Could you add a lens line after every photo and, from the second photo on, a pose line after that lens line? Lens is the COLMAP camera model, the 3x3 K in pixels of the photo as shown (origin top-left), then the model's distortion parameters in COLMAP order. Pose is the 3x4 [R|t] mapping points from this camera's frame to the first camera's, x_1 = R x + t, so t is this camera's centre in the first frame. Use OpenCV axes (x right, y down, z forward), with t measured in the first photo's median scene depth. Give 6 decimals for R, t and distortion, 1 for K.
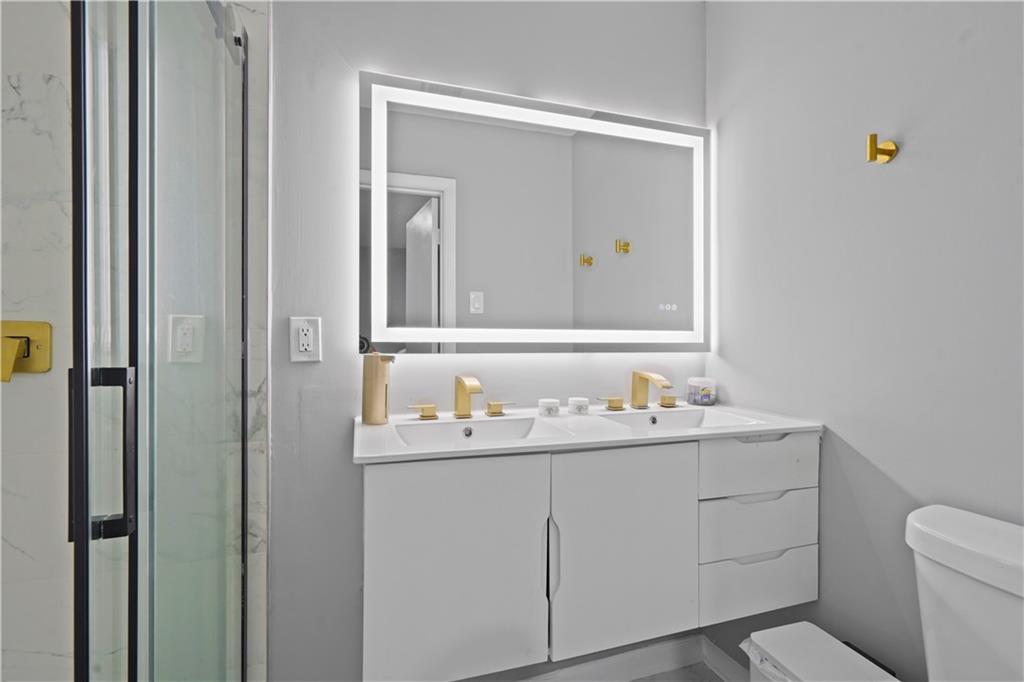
lens RADIAL K [[471.3, 0, 512.0], [0, 471.3, 337.8], [0, 0, 1]] dist [-0.000423, 0.000035]
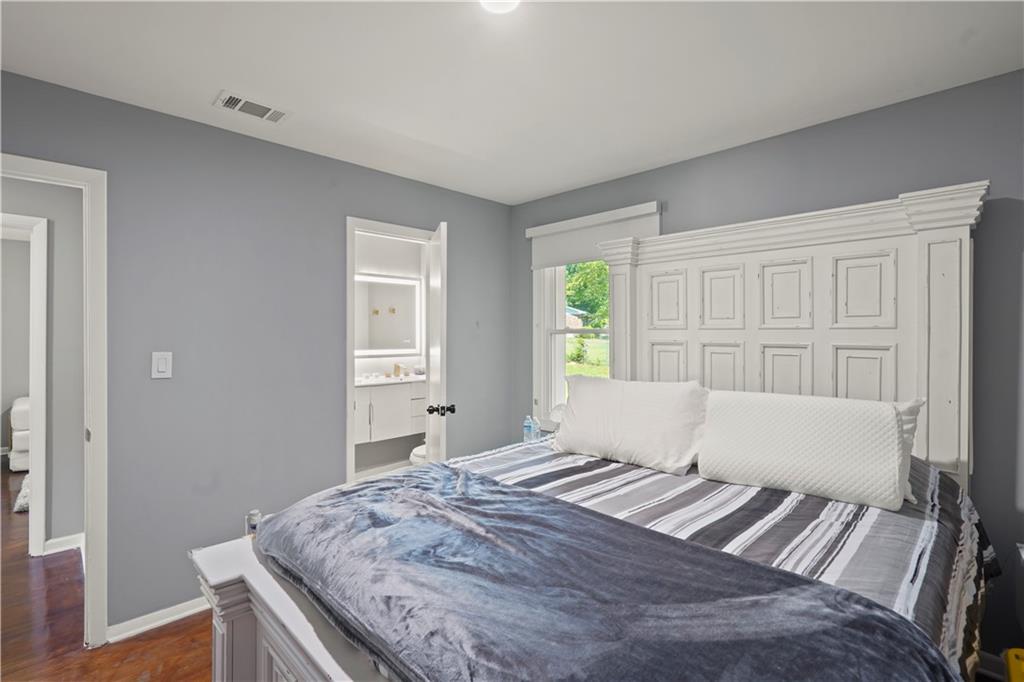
lens RADIAL K [[471.3, 0, 511.0], [0, 471.3, 336.7], [0, 0, 1]] dist [-0.000423, 0.000035]
pose [[0.897470, -0.005934, 0.441036, -0.361417], [0.005900, 0.999982, 0.001449, -0.090553], [-0.441037, 0.001301, 0.897488, -1.831261]]
